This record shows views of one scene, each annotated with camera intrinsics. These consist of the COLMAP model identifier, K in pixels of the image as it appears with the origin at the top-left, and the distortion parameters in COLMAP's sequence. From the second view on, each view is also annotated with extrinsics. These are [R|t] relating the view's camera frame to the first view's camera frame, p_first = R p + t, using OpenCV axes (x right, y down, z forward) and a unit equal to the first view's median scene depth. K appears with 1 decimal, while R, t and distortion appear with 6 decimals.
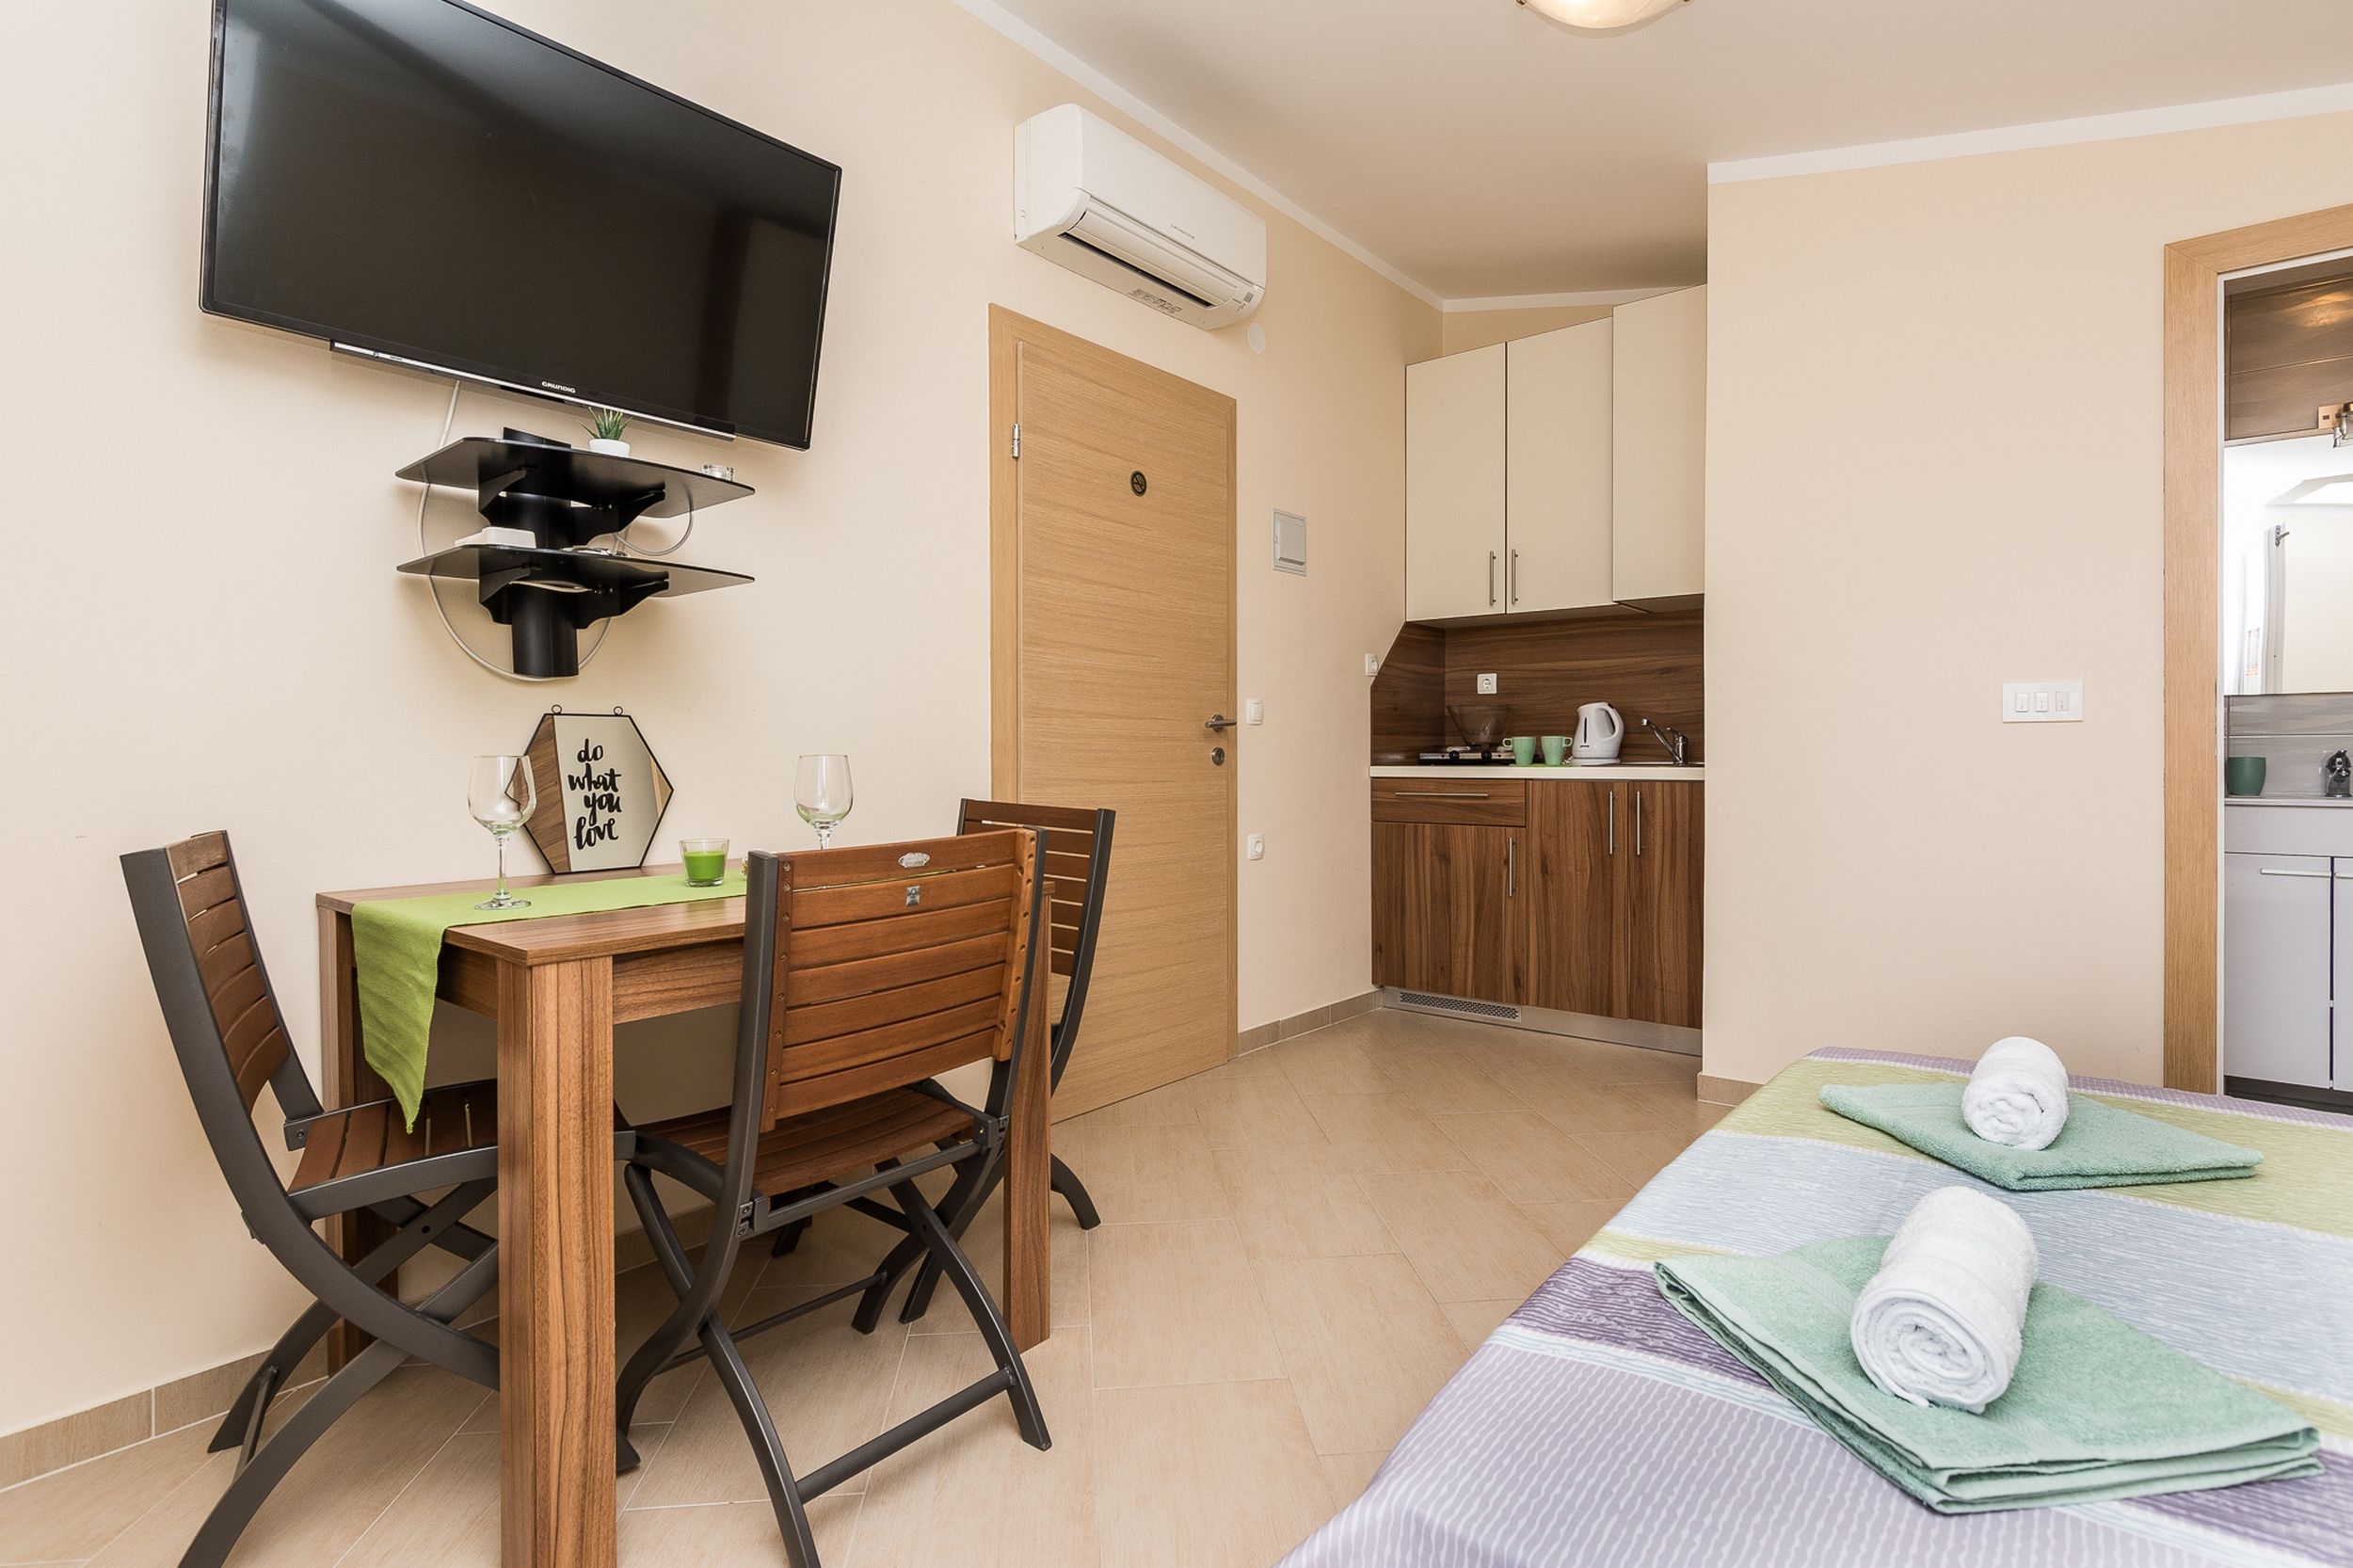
lens RADIAL K [[1174.2, 0, 1148.1], [0, 1174.2, 757.6], [0, 0, 1]] dist [-0.000431, -0.000390]
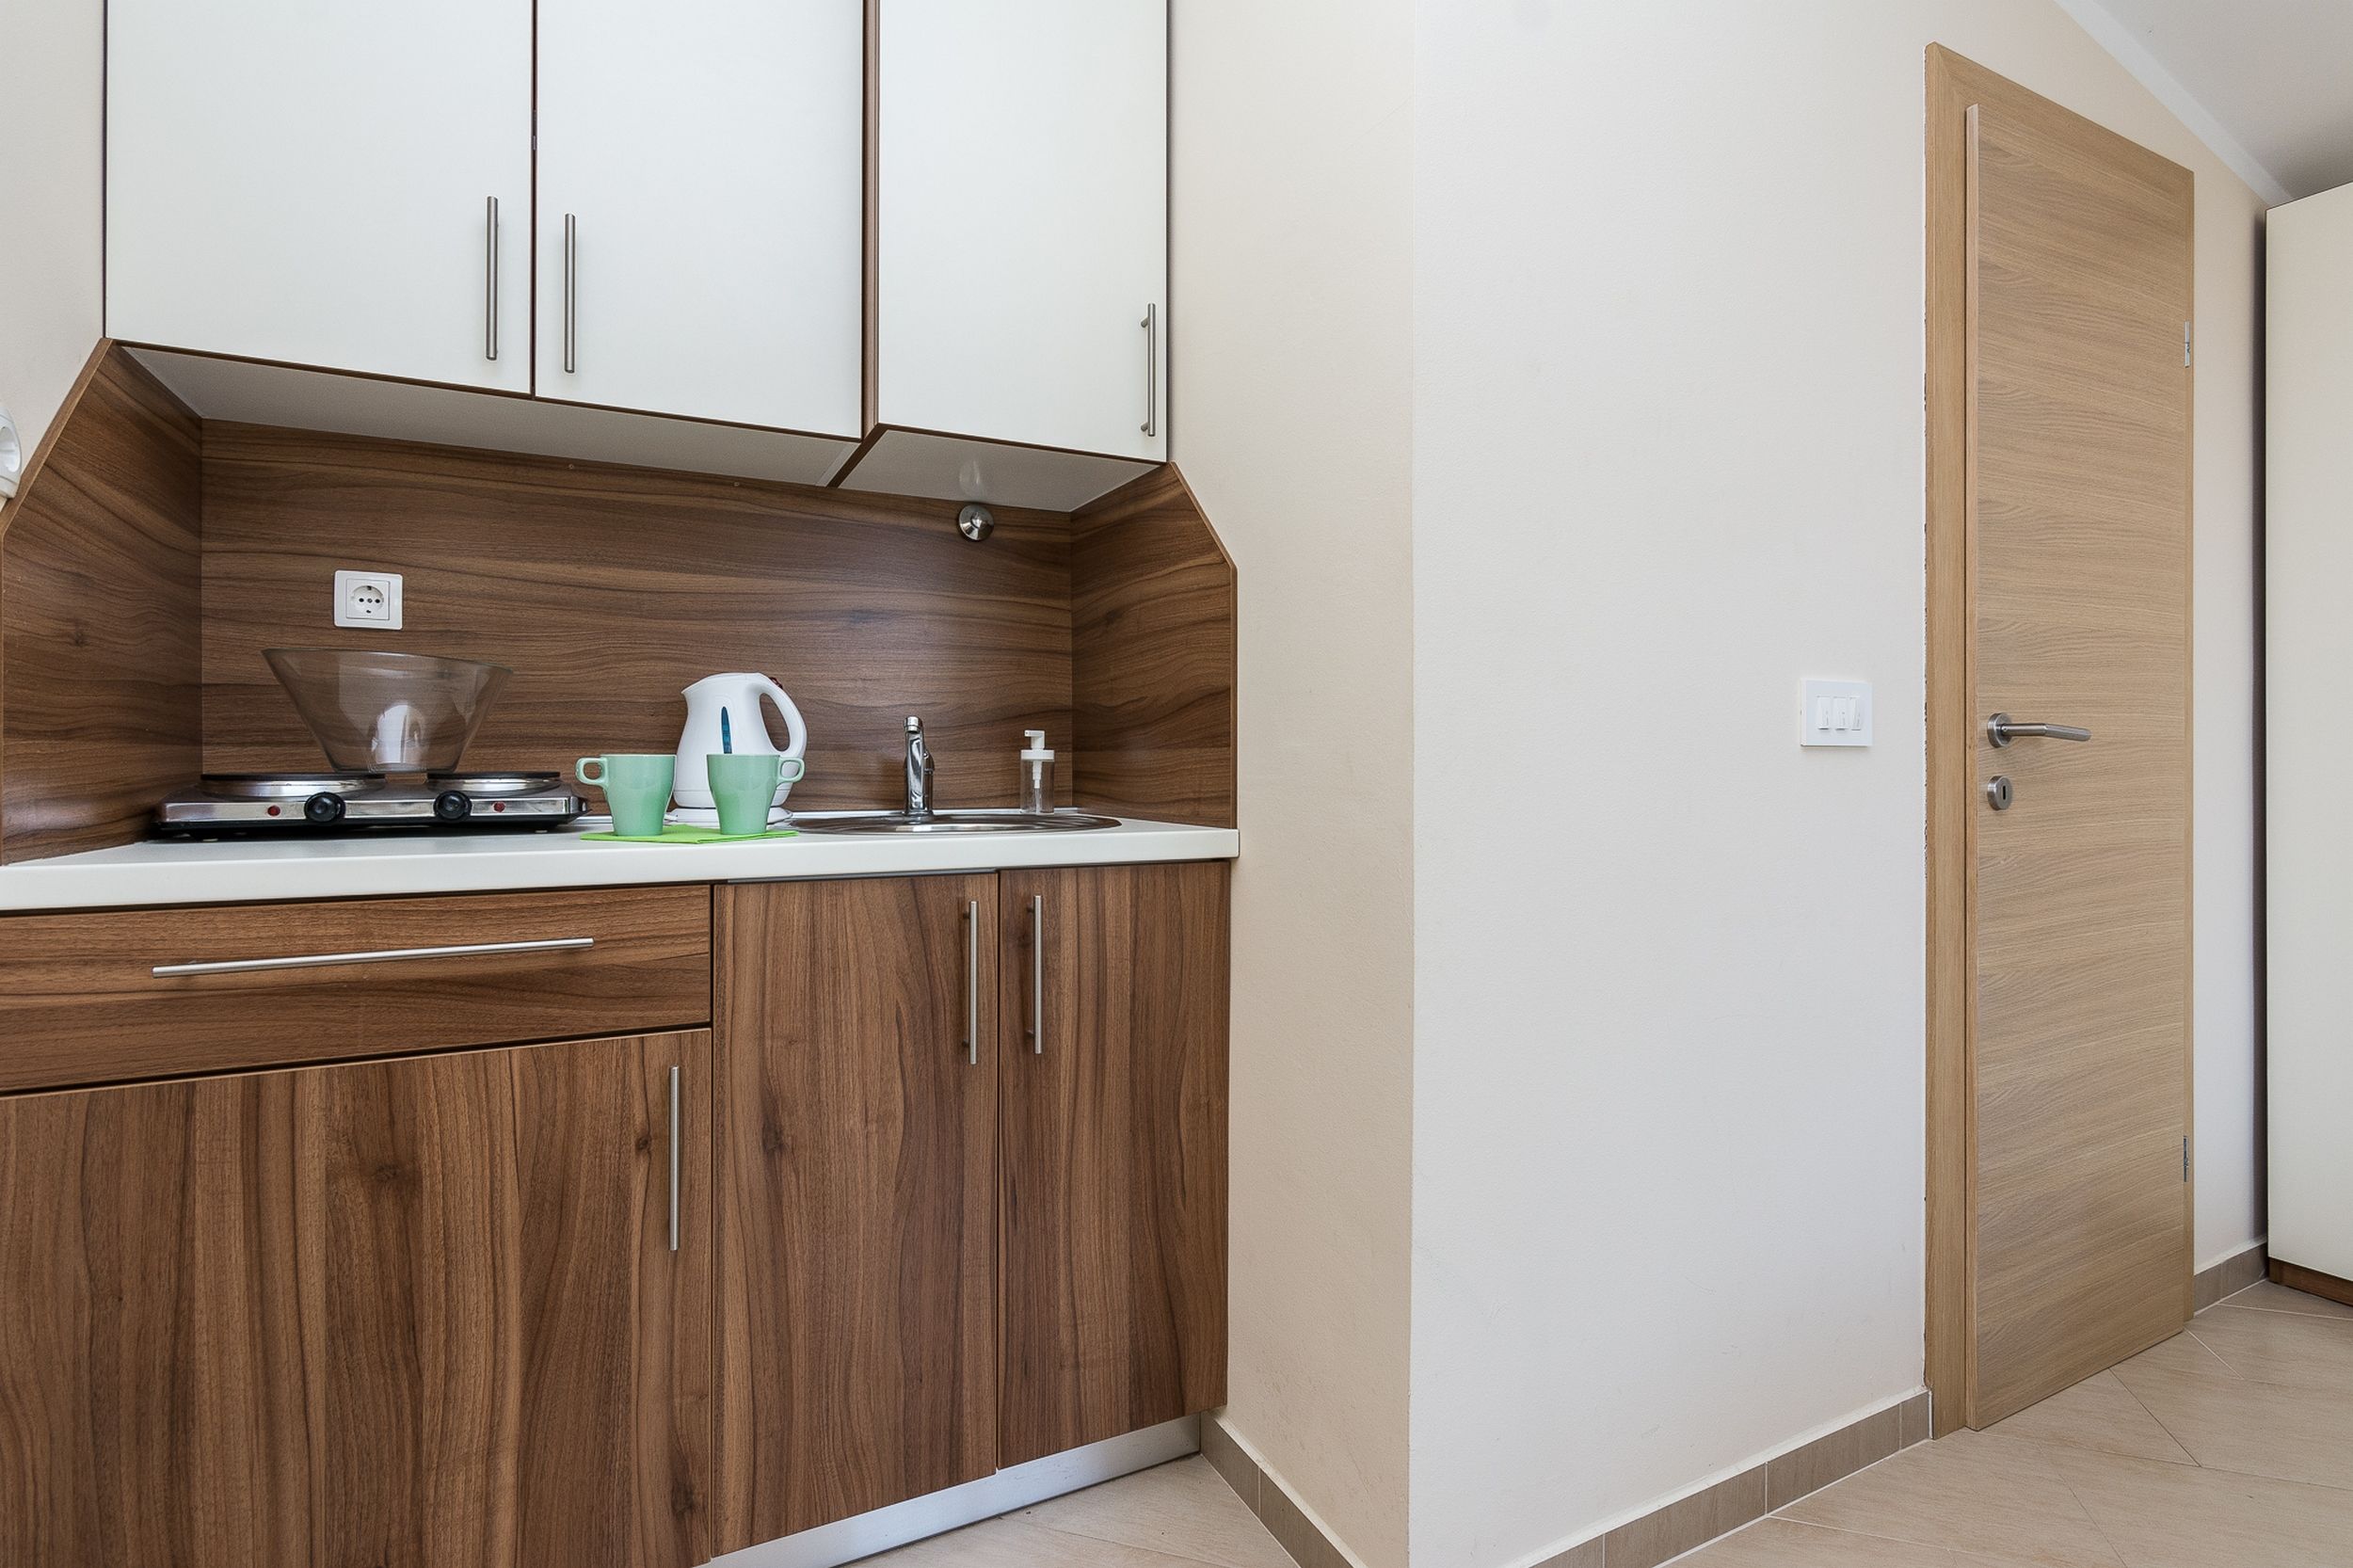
lens RADIAL K [[1146.3, 0, 1197.1], [0, 1146.3, 764.2], [0, 0, 1]] dist [0.001249, 0.000893]
pose [[0.362793, 0.006758, 0.931845, 0.072170], [0.000933, 0.999971, -0.007616, -0.013479], [-0.931869, 0.003633, 0.362776, 0.816113]]
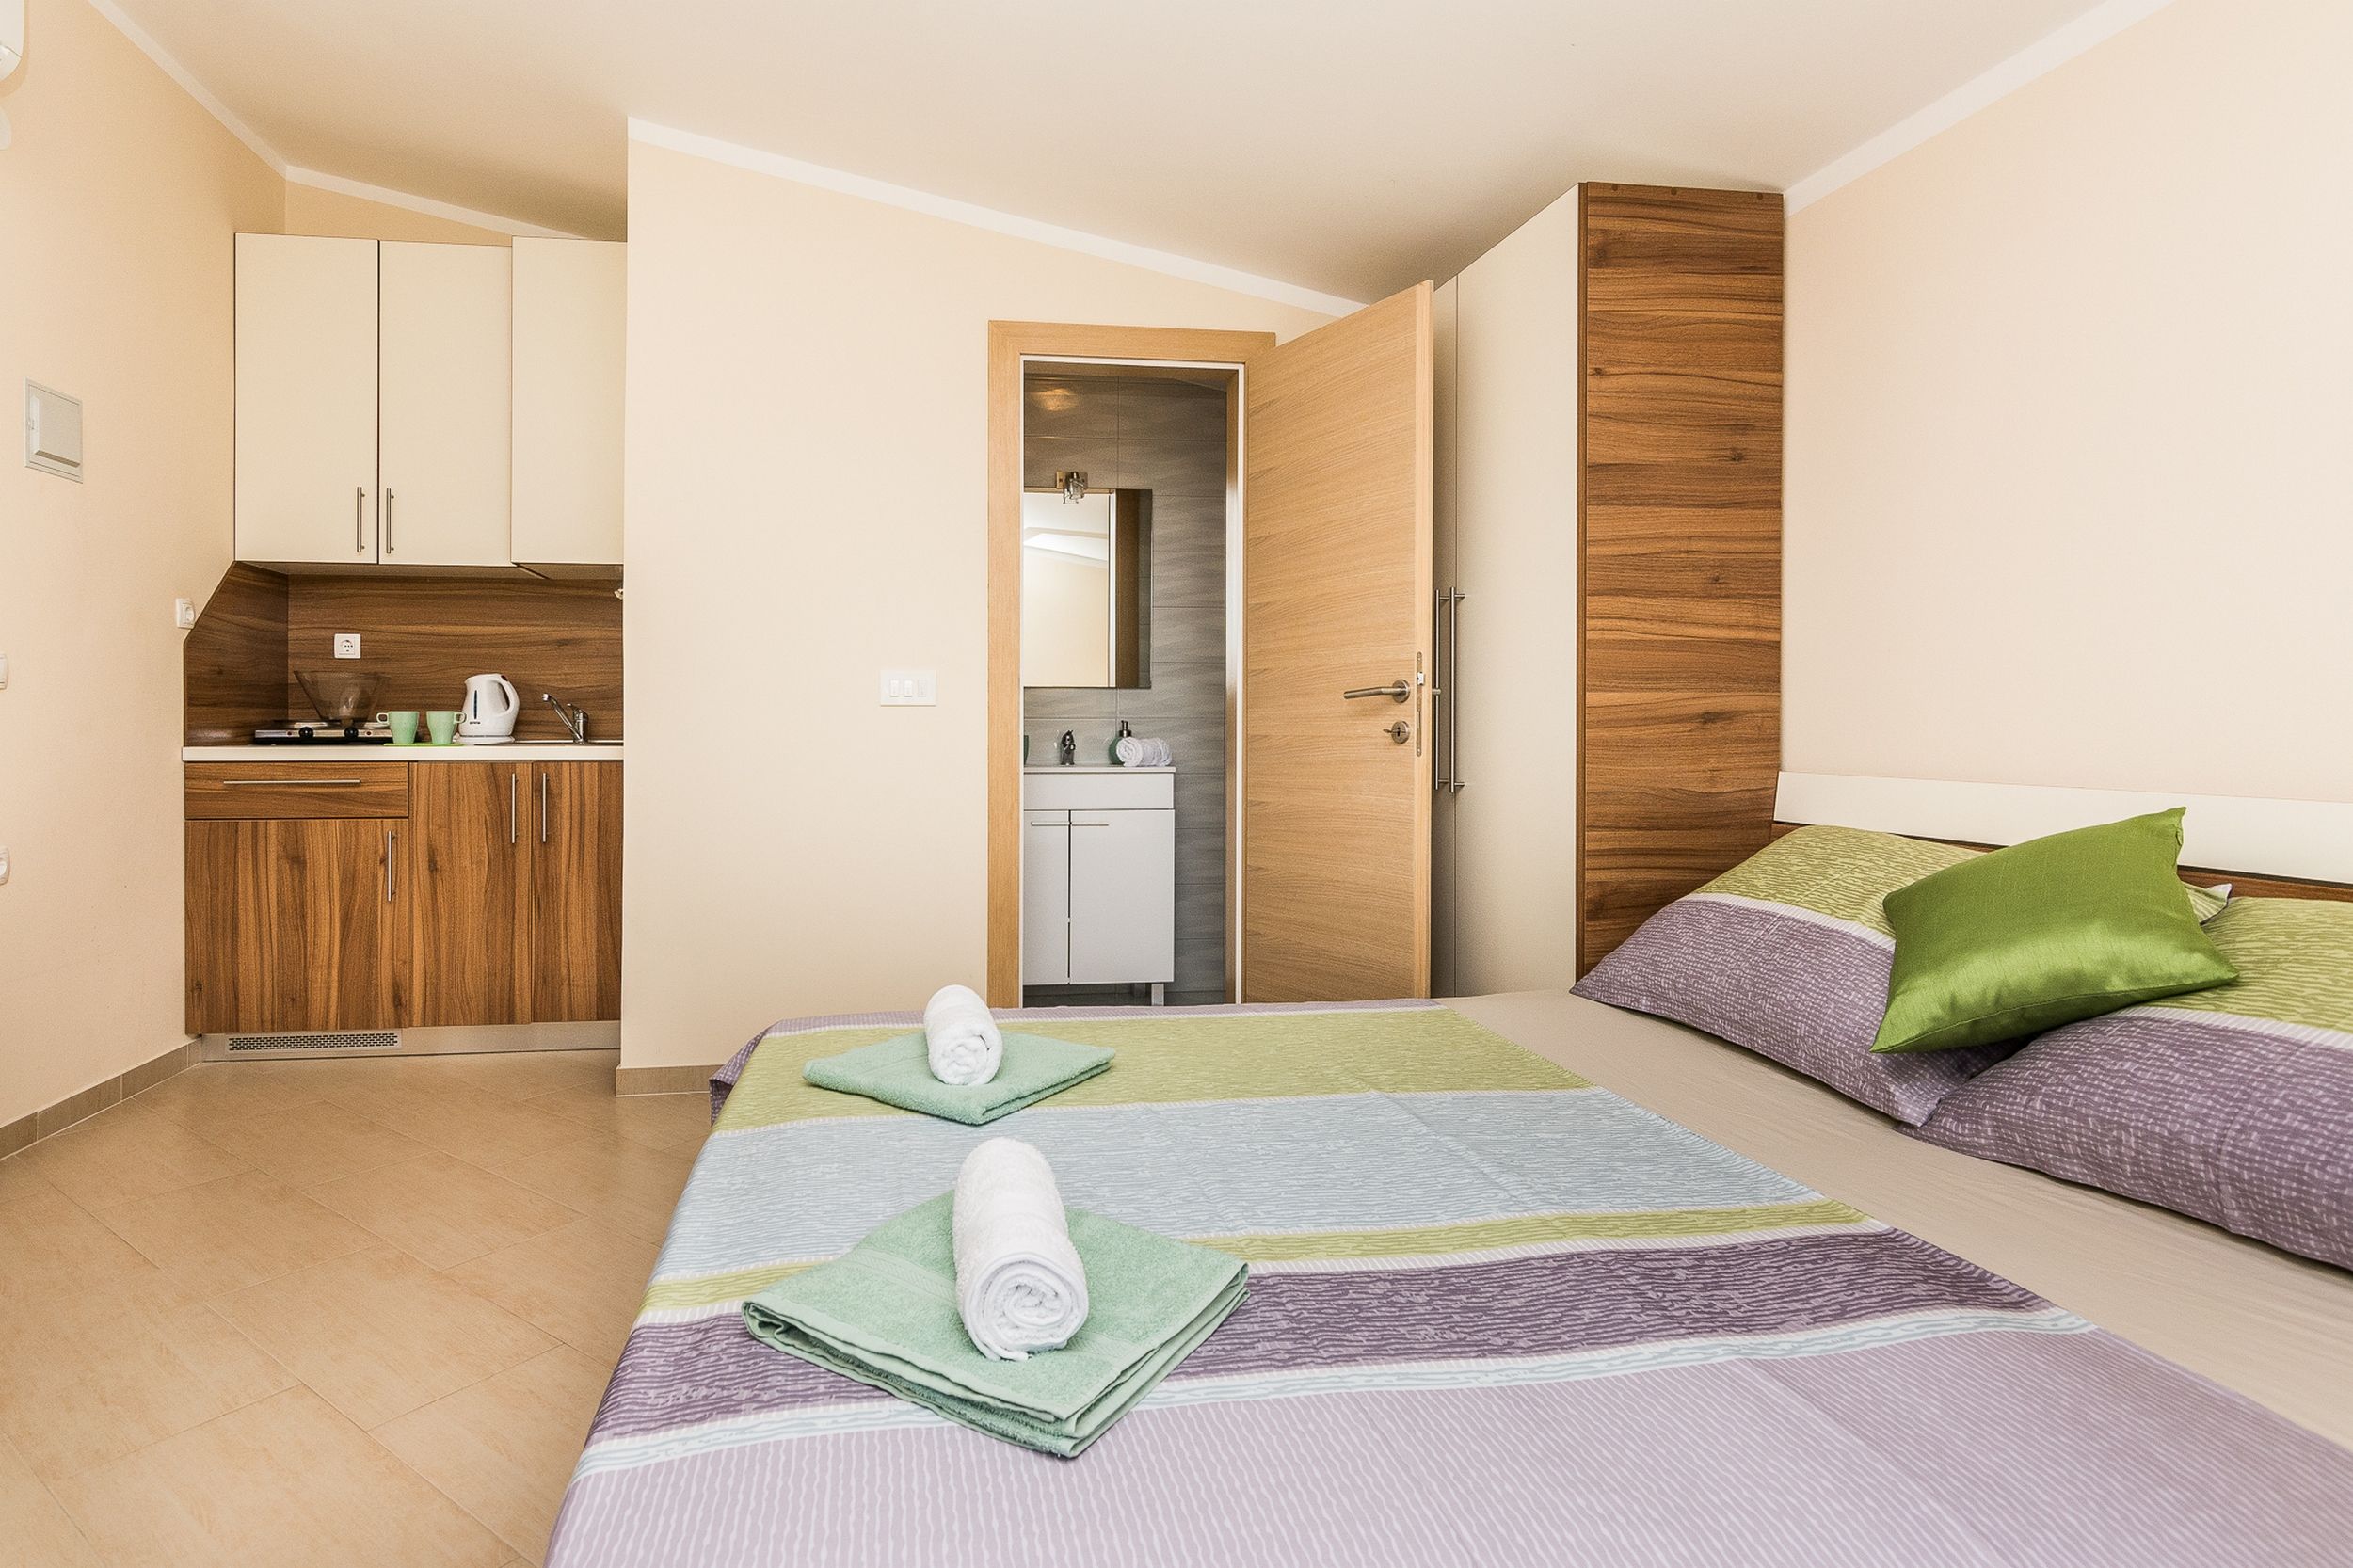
lens RADIAL K [[1236.8, 0, 1061.4], [0, 1236.8, 731.0], [0, 0, 1]] dist [0.001465, -0.000181]
pose [[0.664105, 0.001251, 0.747638, -0.037204], [-0.000755, 0.999999, -0.001002, -0.003239], [-0.747639, 0.000101, 0.664106, 0.056772]]
